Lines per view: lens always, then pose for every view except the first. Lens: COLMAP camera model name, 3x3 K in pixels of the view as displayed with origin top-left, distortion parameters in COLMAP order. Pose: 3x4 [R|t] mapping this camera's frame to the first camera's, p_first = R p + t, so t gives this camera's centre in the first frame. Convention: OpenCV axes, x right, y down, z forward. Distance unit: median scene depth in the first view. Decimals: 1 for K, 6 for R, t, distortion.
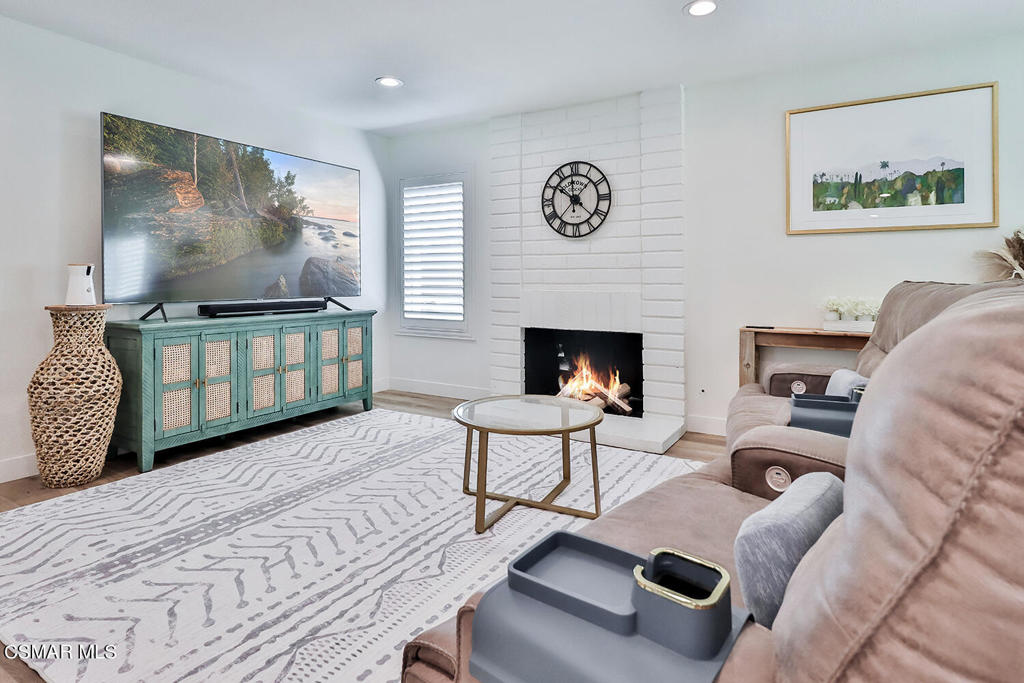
lens RADIAL K [[541.6, 0, 515.4], [0, 541.6, 281.9], [0, 0, 1]] dist [0.001400, -0.001734]
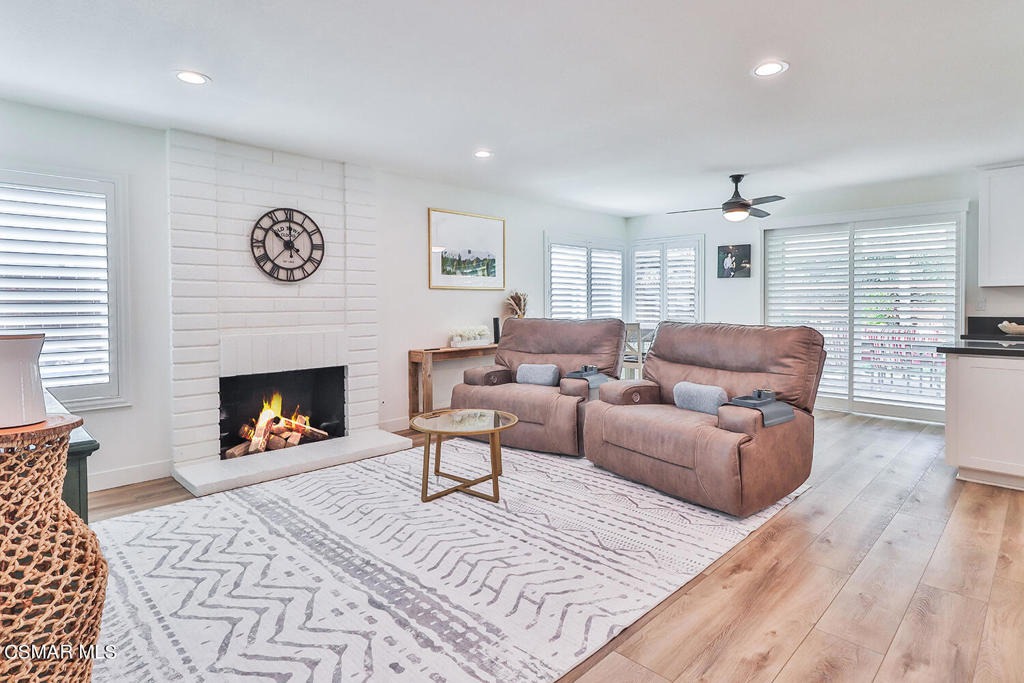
lens RADIAL K [[541.6, 0, 517.8], [0, 541.6, 316.0], [0, 0, 1]] dist [0.001400, -0.001734]
pose [[0.248229, -0.028203, 0.968291, -1.001674], [0.008690, 0.999601, 0.026887, -0.051515], [-0.968662, 0.001740, 0.248375, 0.405195]]
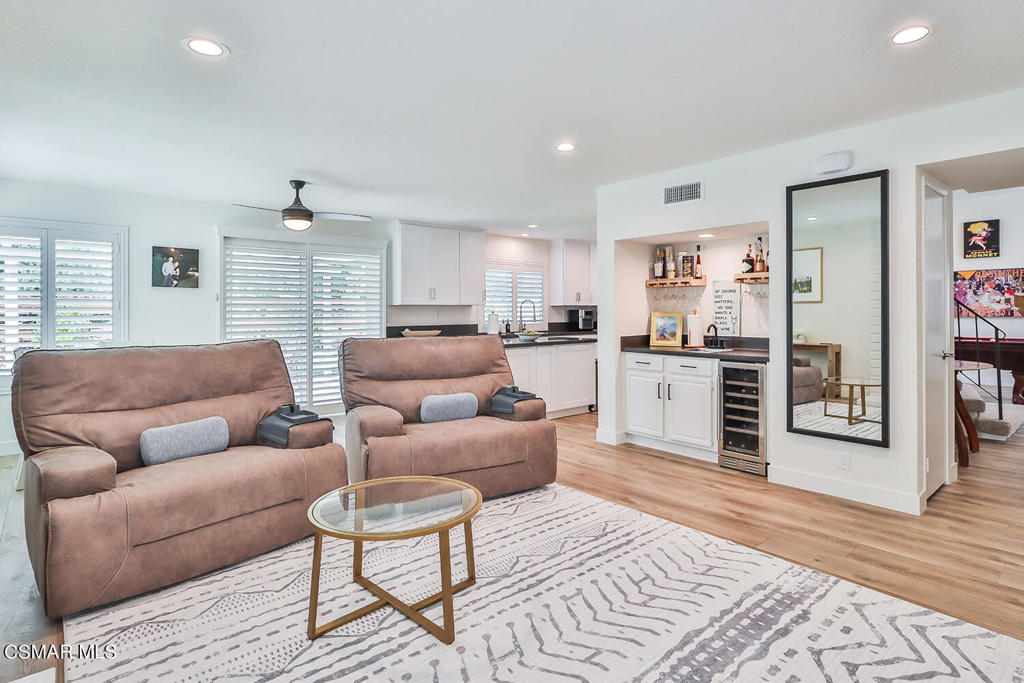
lens RADIAL K [[541.6, 0, 518.8], [0, 541.6, 315.6], [0, 0, 1]] dist [0.001400, -0.001734]
pose [[-0.947840, 0.000690, 0.318746, -0.347998], [0.003903, 0.999948, 0.009443, -0.058130], [-0.318723, 0.010194, -0.947793, 1.384118]]
